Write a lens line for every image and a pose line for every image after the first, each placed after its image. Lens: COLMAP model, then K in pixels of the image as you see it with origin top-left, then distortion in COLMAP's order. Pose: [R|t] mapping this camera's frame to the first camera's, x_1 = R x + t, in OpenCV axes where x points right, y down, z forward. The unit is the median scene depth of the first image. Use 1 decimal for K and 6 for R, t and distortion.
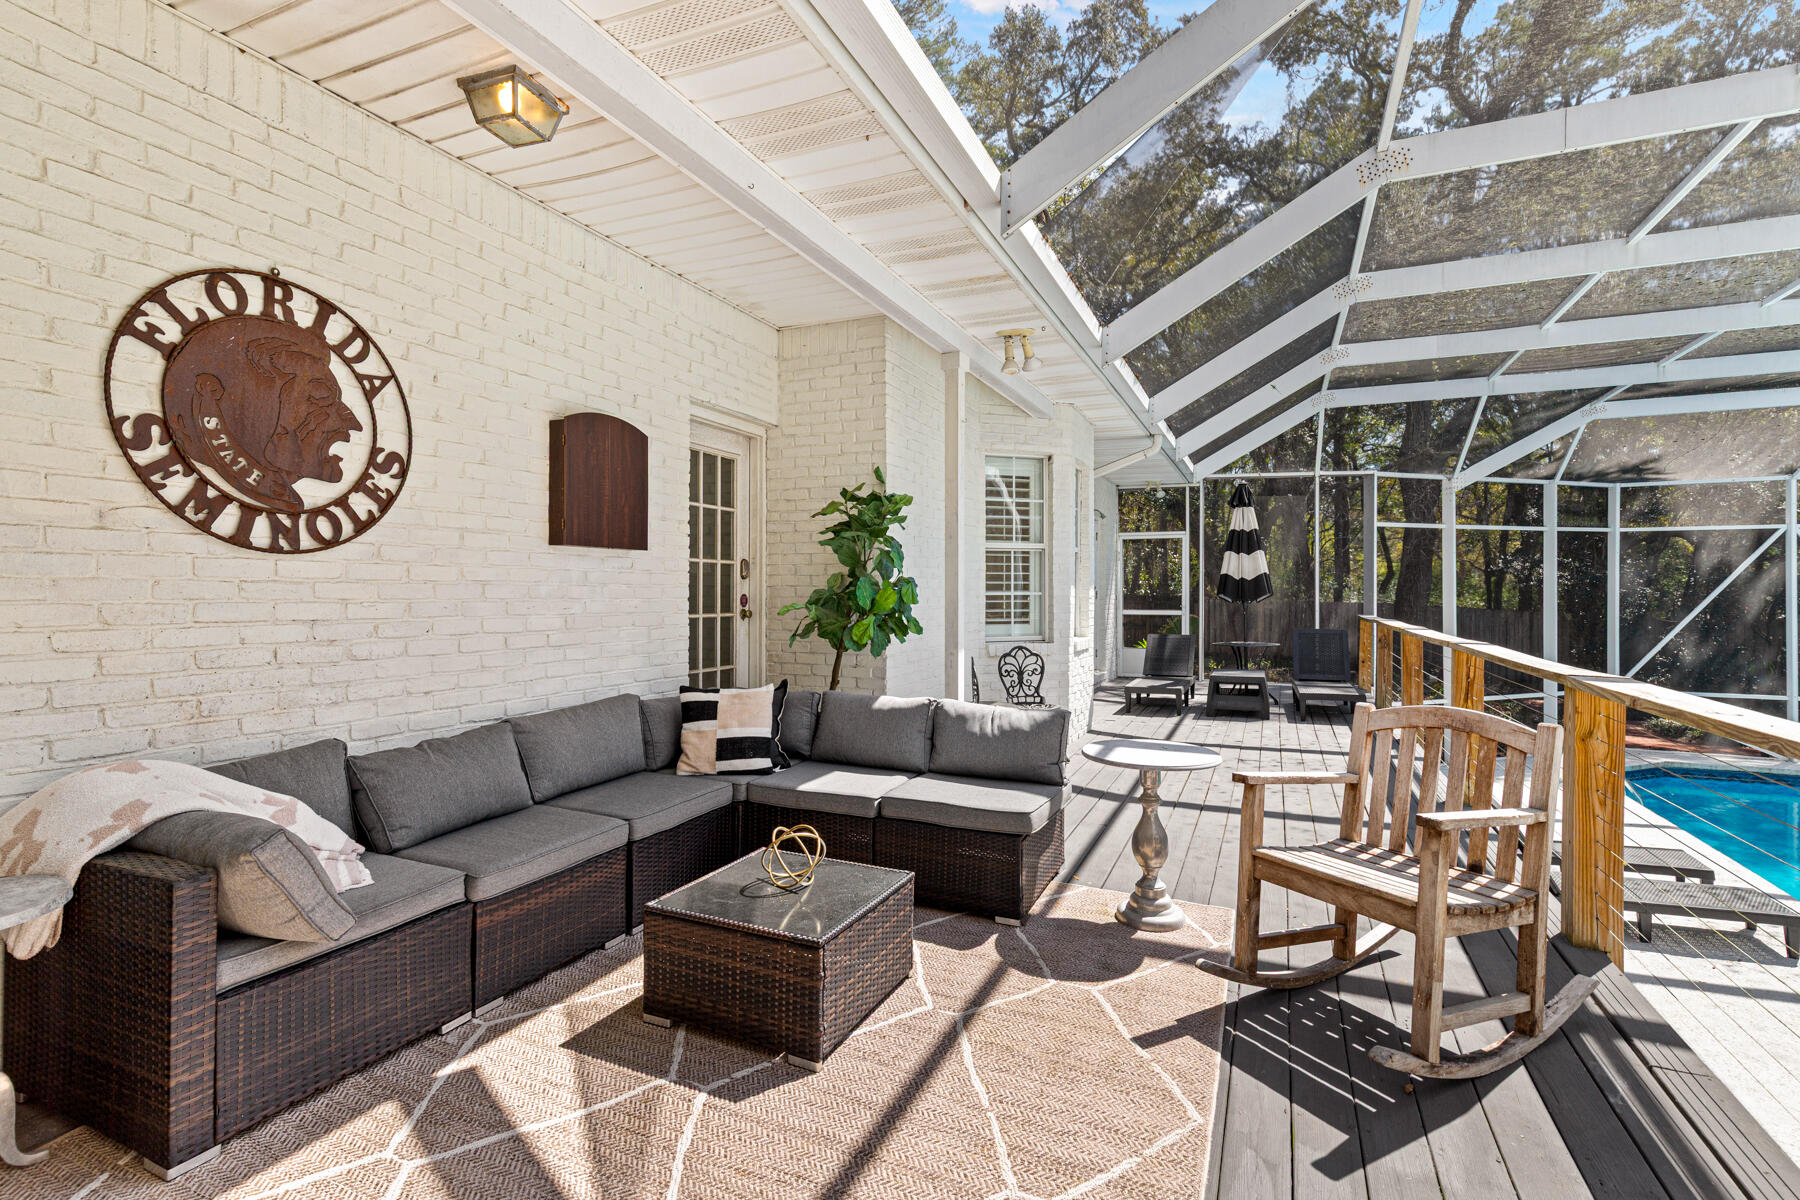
lens RADIAL K [[821.6, 0, 905.6], [0, 821.6, 595.7], [0, 0, 1]] dist [0.009194, -0.001560]
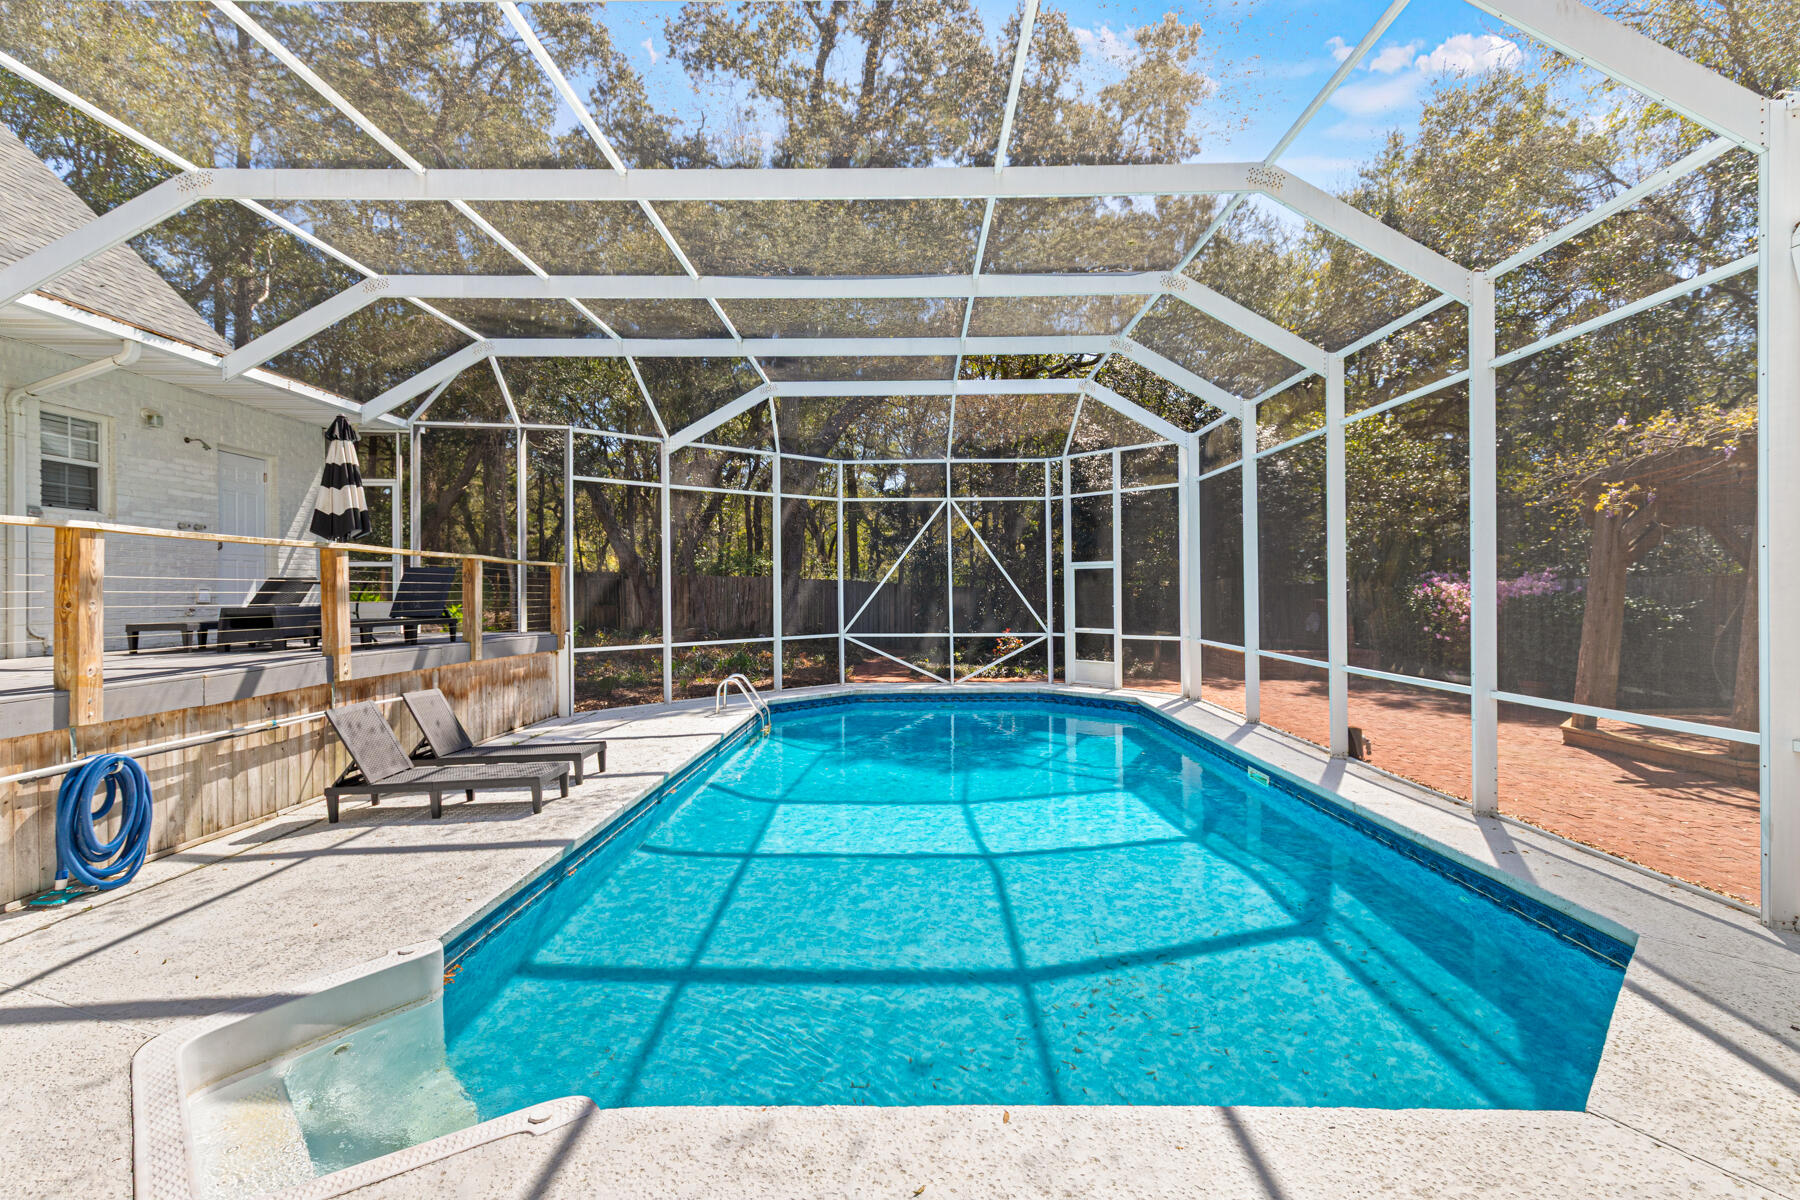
lens RADIAL K [[821.6, 0, 905.6], [0, 821.6, 595.7], [0, 0, 1]] dist [0.009194, -0.001560]
pose [[0.919199, -0.004548, 0.393767, 1.674063], [0.005676, 0.999982, -0.001700, 0.207997], [-0.393753, 0.003797, 0.919209, -0.379687]]
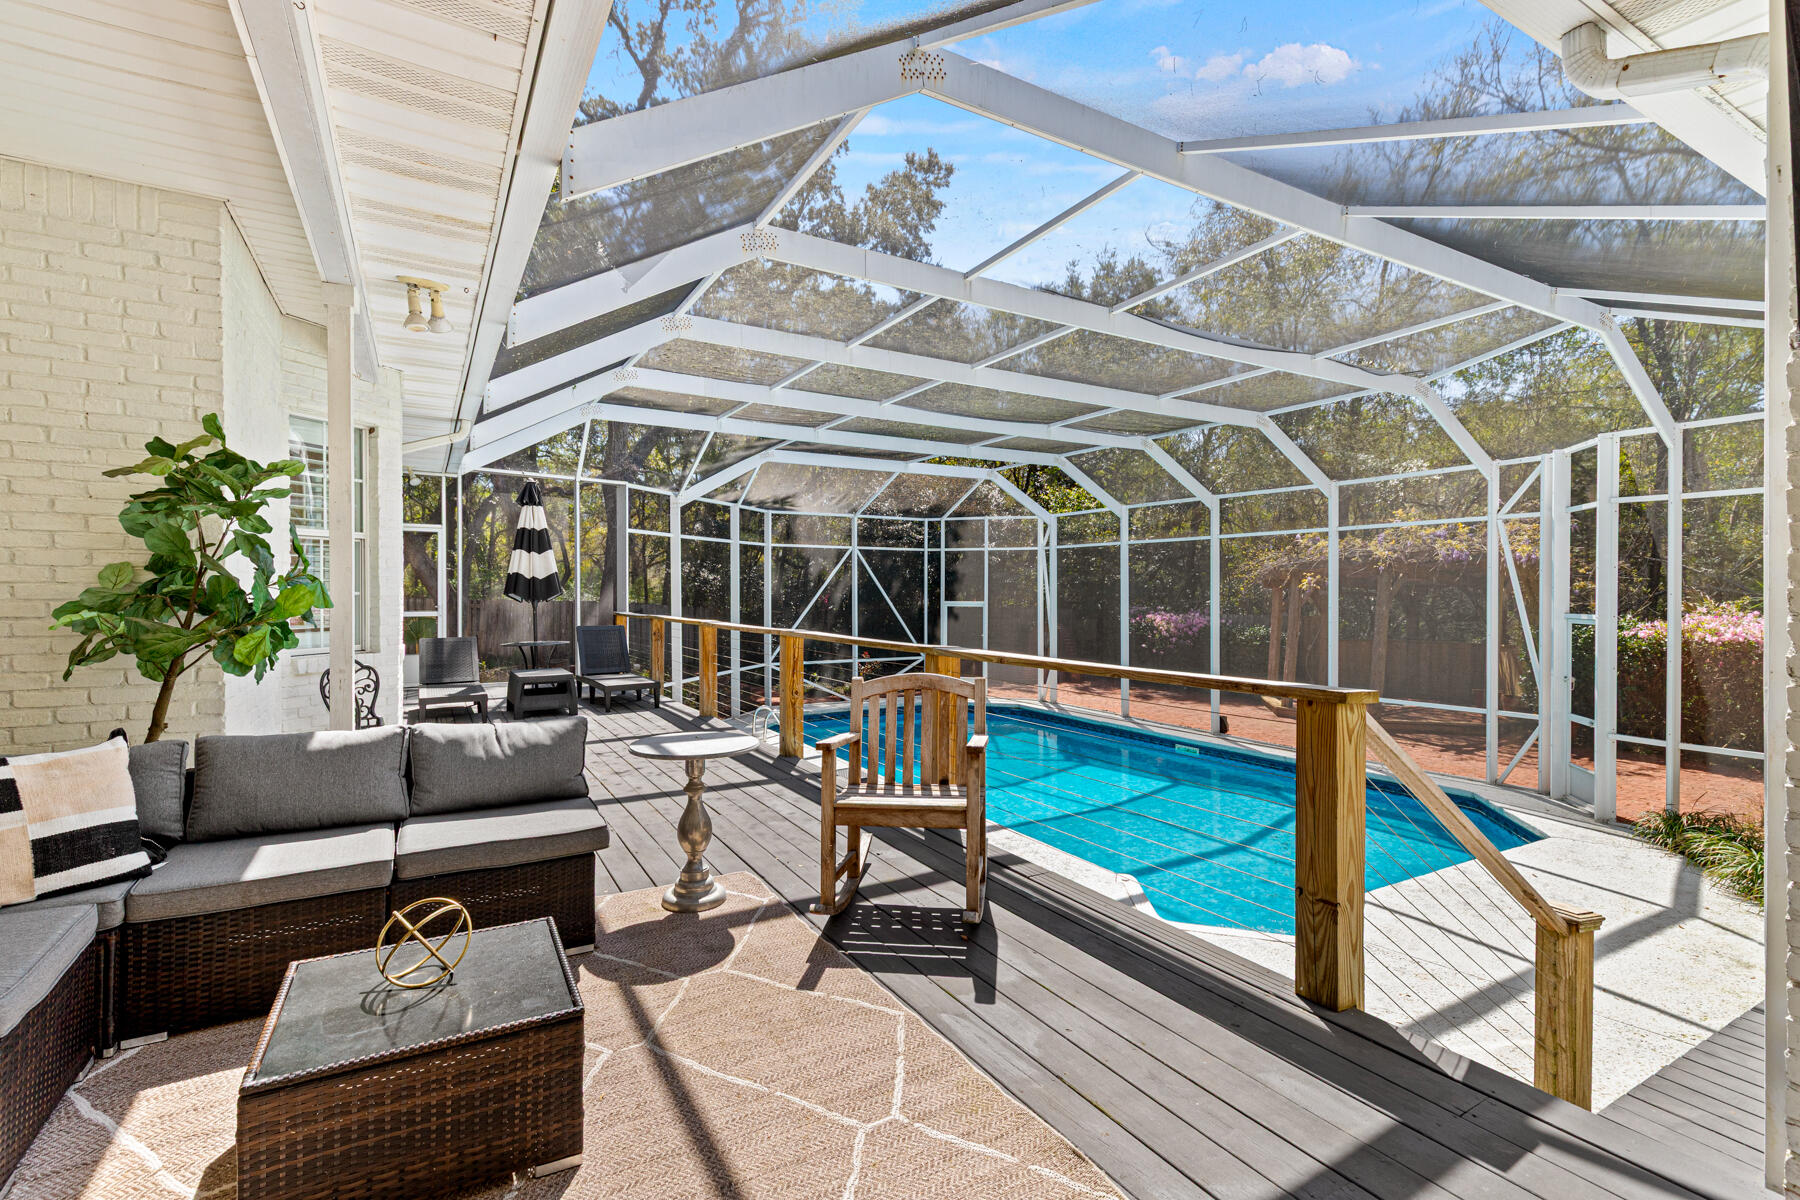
lens RADIAL K [[821.6, 0, 905.6], [0, 821.6, 595.7], [0, 0, 1]] dist [0.009194, -0.001560]
pose [[0.582886, -0.004905, 0.812539, -0.355751], [0.003639, 0.999988, 0.003426, -0.002016], [-0.812546, 0.000960, 0.582896, 0.143624]]
